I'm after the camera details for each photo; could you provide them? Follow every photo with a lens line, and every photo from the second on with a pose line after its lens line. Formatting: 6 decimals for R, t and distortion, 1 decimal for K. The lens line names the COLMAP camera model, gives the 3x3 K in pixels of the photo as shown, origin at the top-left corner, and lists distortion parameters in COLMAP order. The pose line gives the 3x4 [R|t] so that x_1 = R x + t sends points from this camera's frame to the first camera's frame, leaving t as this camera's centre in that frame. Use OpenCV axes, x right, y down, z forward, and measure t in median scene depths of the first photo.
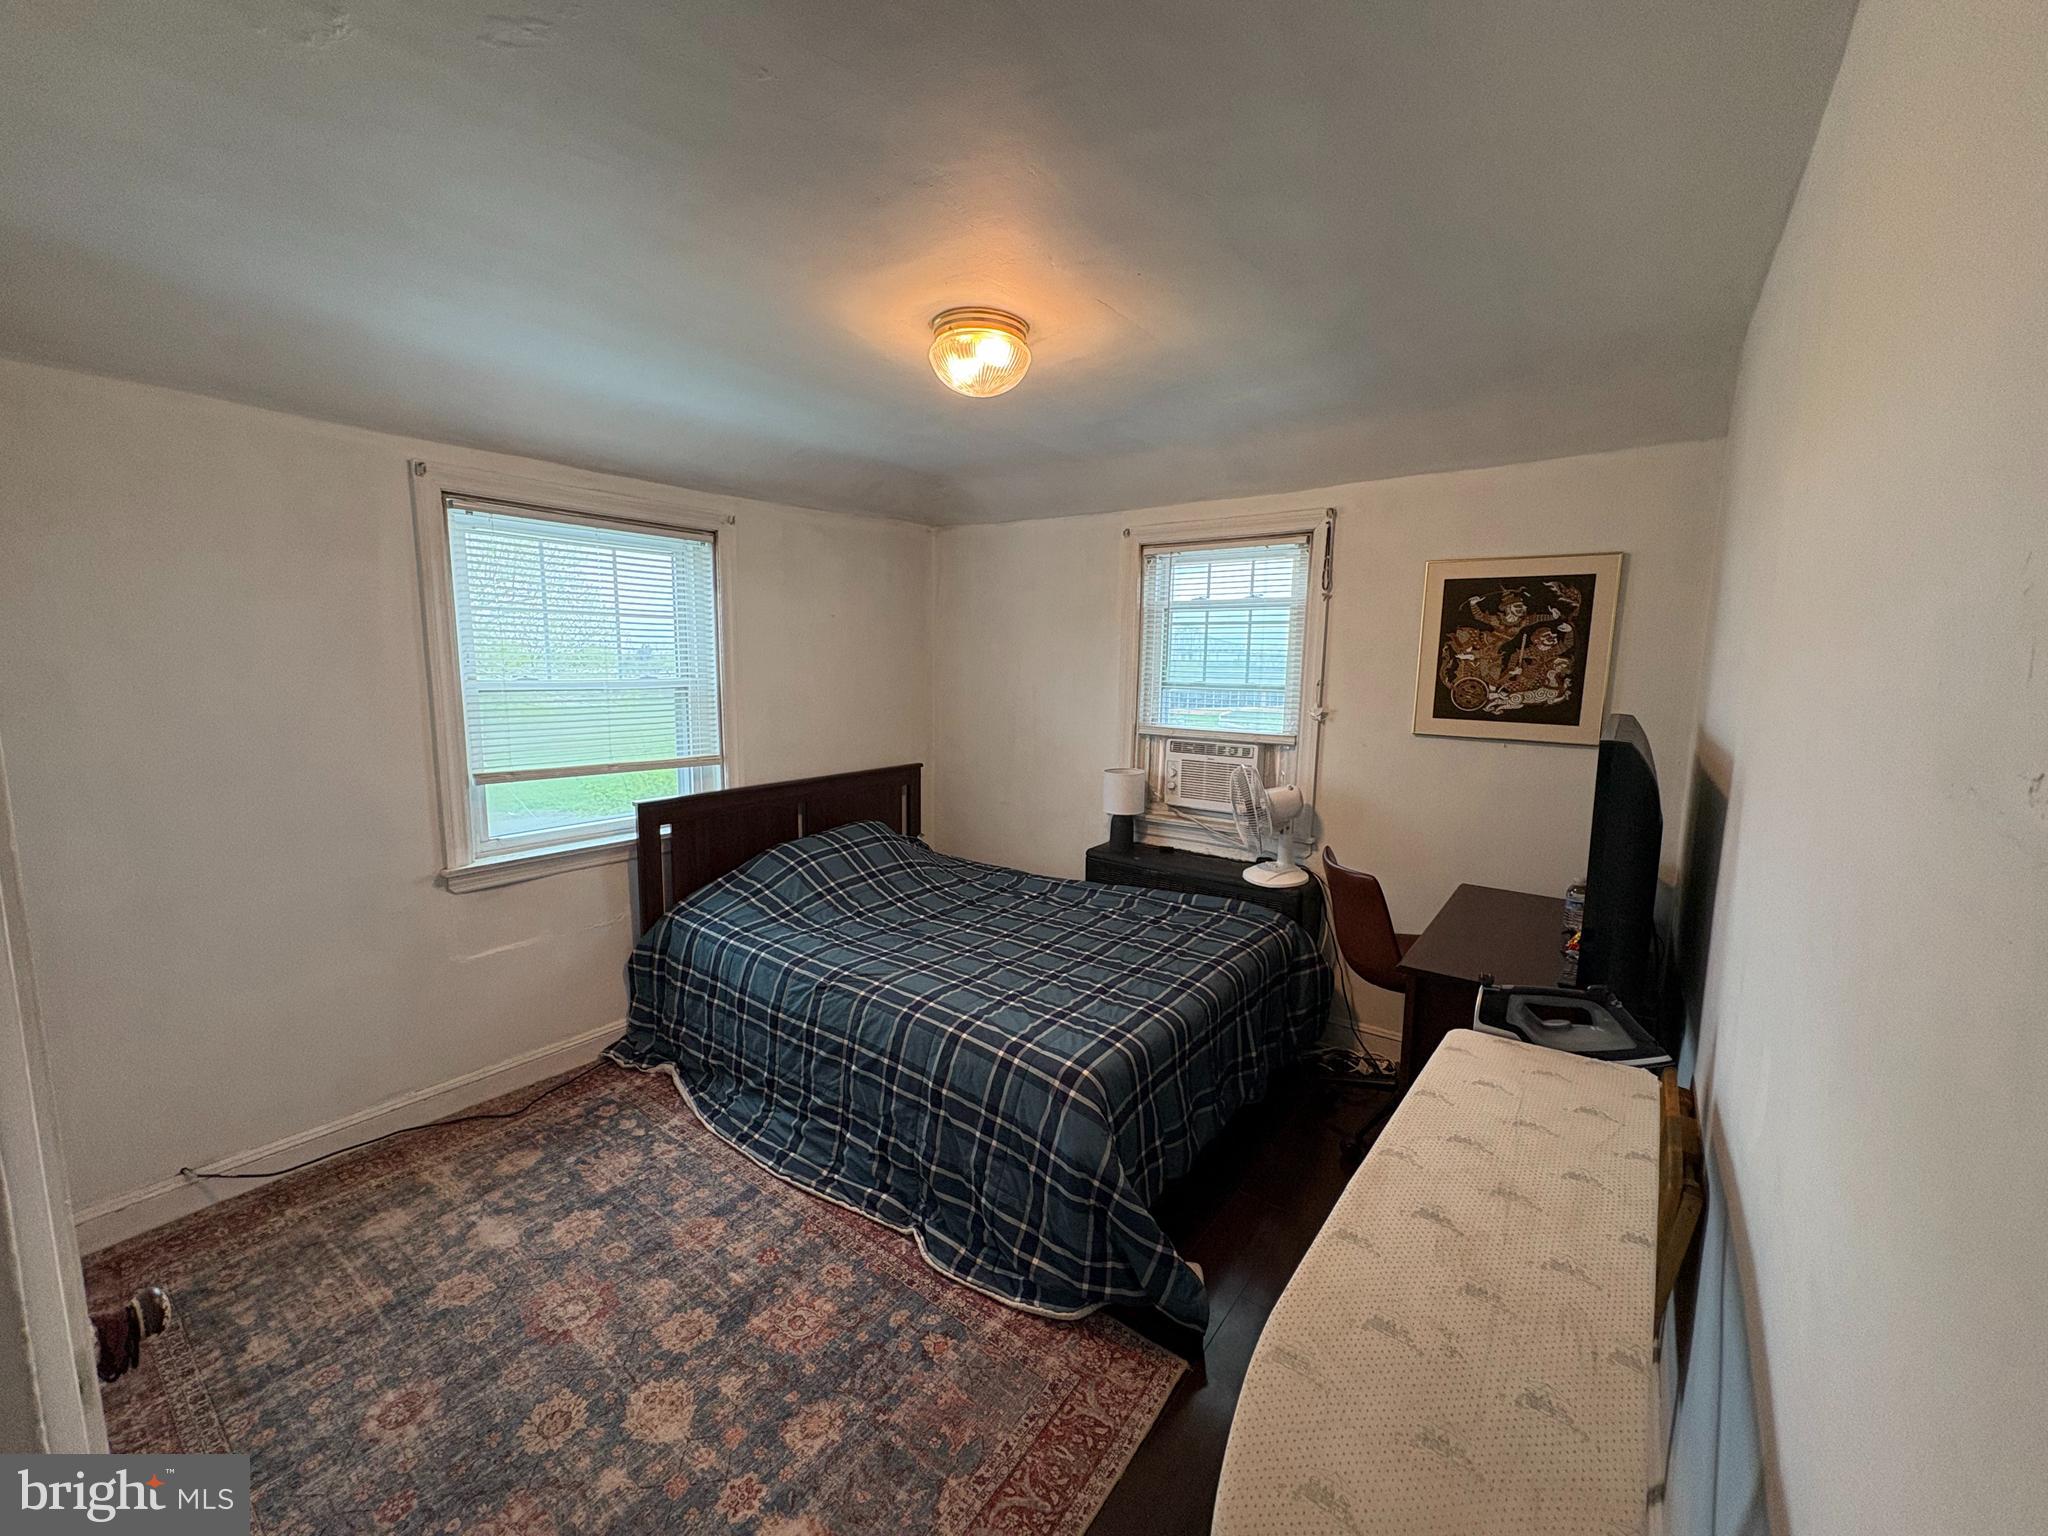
lens RADIAL K [[814.9, 0, 1019.6], [0, 814.9, 766.6], [0, 0, 1]] dist [-0.000440, 0.000278]
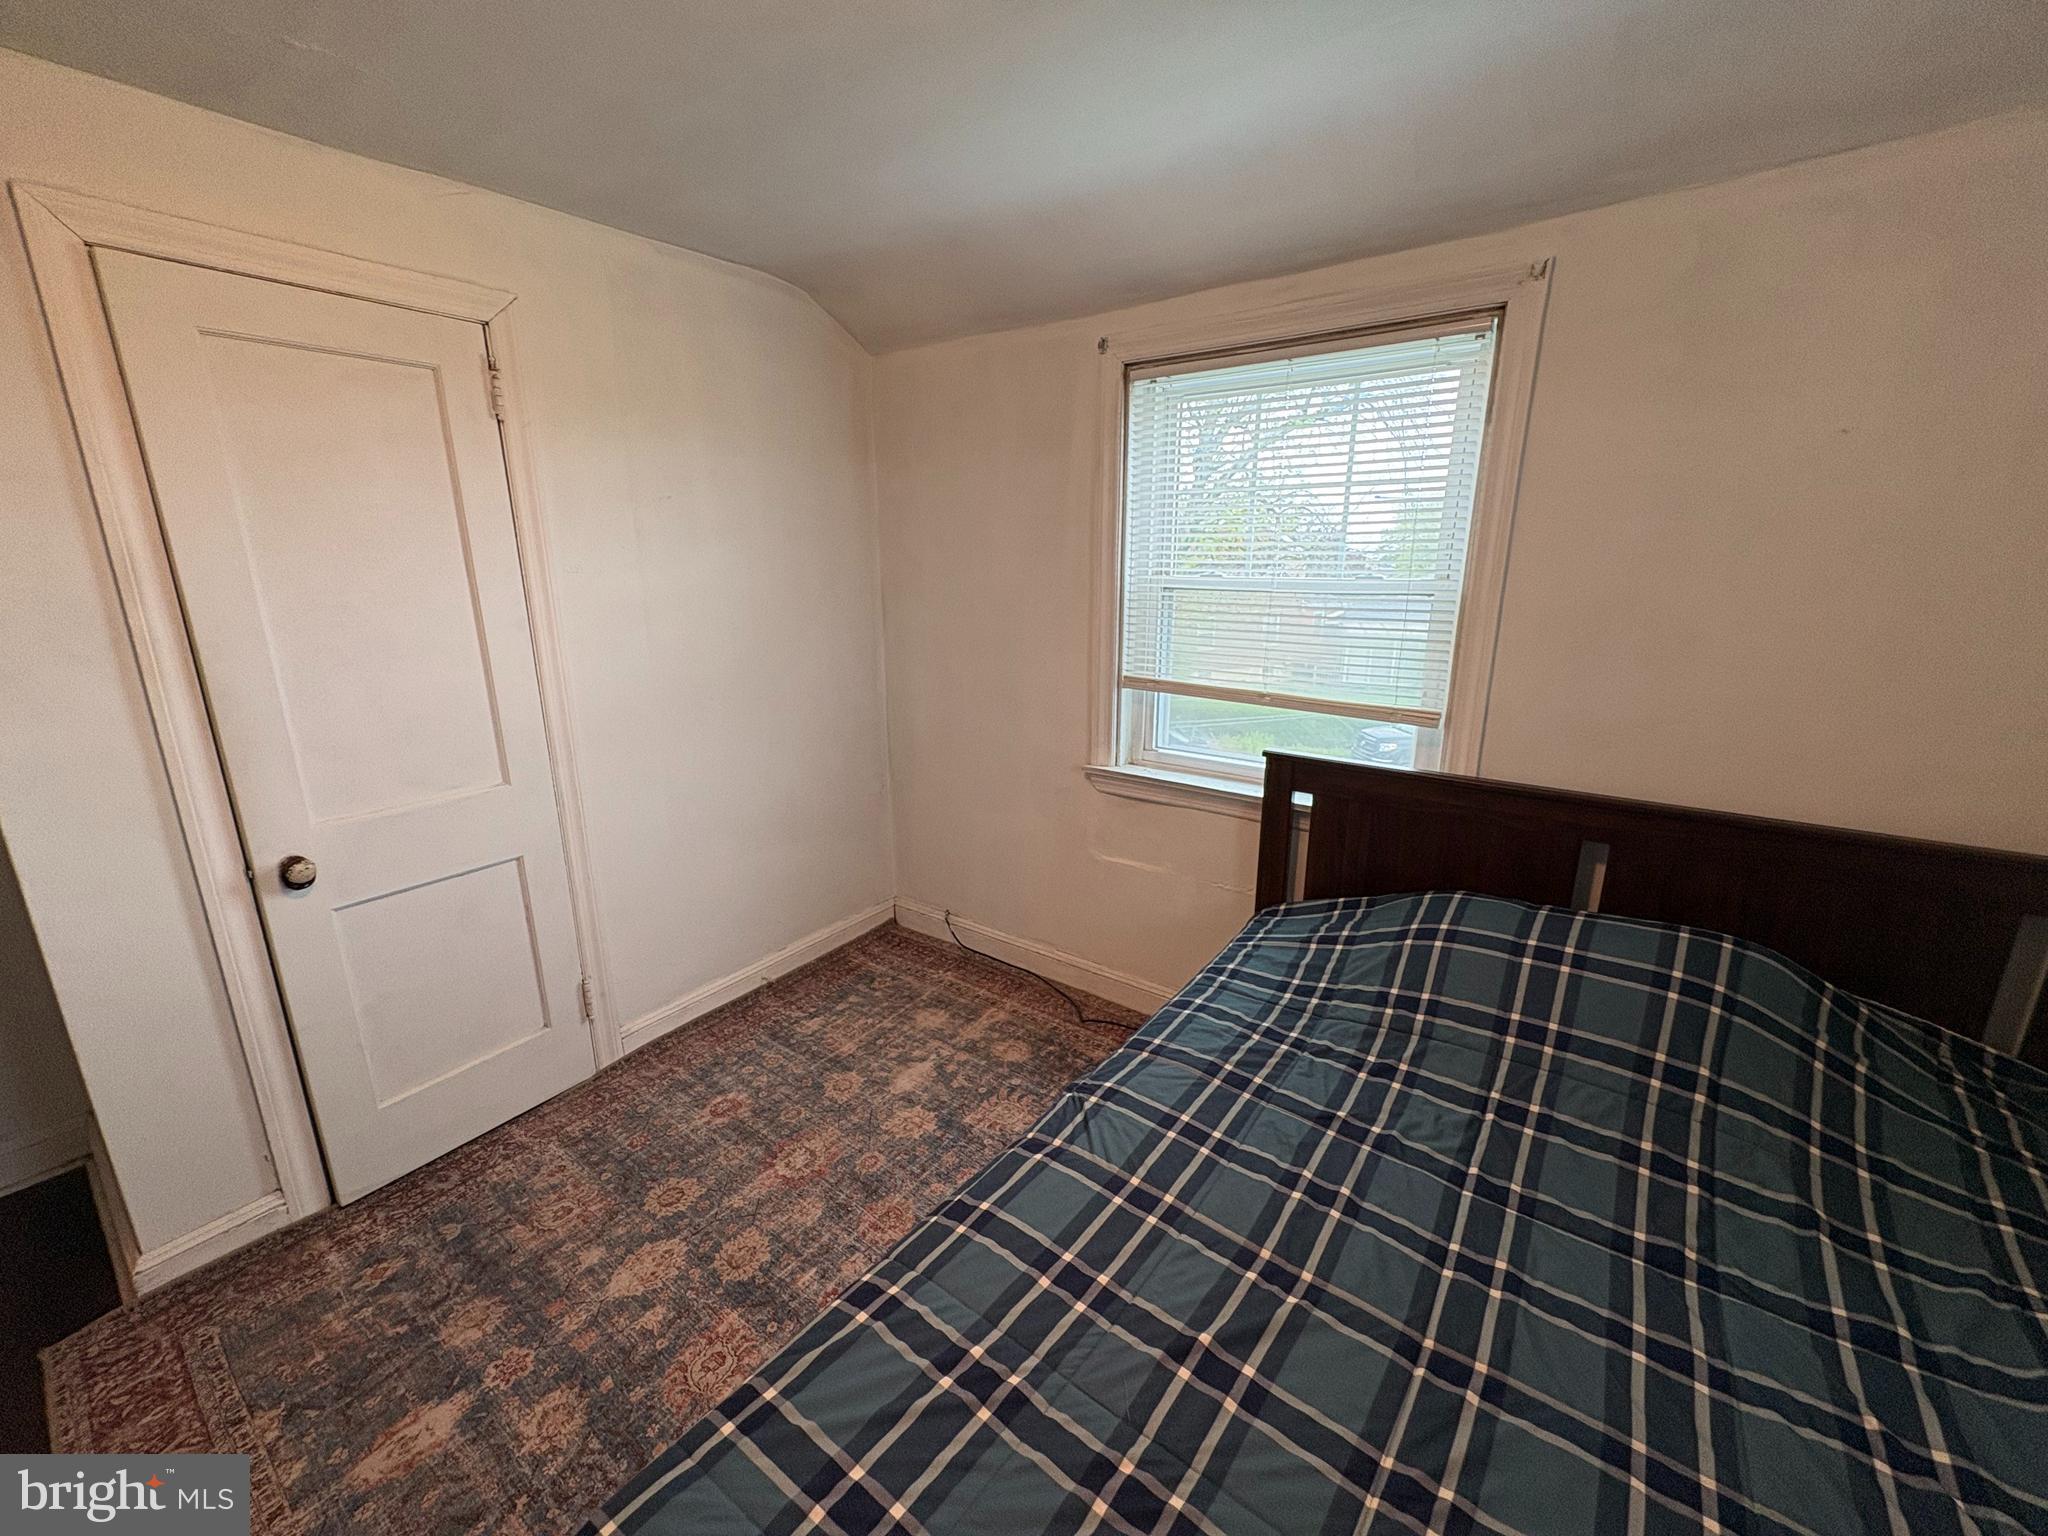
lens RADIAL K [[814.9, 0, 1021.6], [0, 814.9, 765.0], [0, 0, 1]] dist [-0.000440, 0.000278]
pose [[-0.001703, 0.235681, -0.971829, 0.291079], [-0.127843, 0.963805, 0.233959, -0.101925], [0.991793, 0.124640, 0.028489, 0.908057]]
